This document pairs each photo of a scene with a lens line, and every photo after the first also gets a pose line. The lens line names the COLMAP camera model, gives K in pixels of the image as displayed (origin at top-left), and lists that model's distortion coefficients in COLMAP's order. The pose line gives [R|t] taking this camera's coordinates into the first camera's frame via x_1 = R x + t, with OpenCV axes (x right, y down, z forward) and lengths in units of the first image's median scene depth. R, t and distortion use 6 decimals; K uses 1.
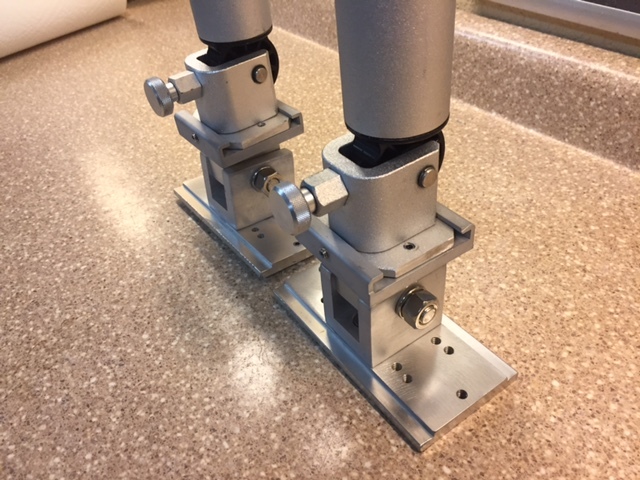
lens RADIAL K [[543.4, 0, 329.6], [0, 543.4, 241.4], [0, 0, 1]] dist [0.085982, -0.124744]
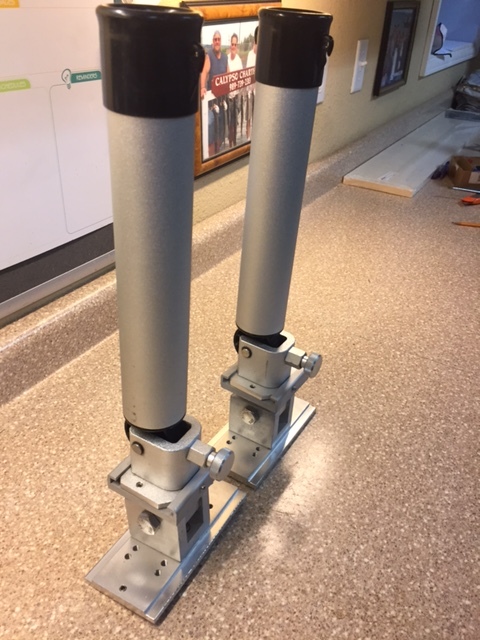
lens RADIAL K [[543.4, 0, 241.6], [0, 543.4, 324.1], [0, 0, 1]] dist [0.085982, -0.124744]
pose [[-0.381775, -0.441442, 0.812020, -1.117427], [0.581721, 0.567957, 0.582259, -1.056660], [-0.718226, 0.694661, 0.039964, 0.686240]]
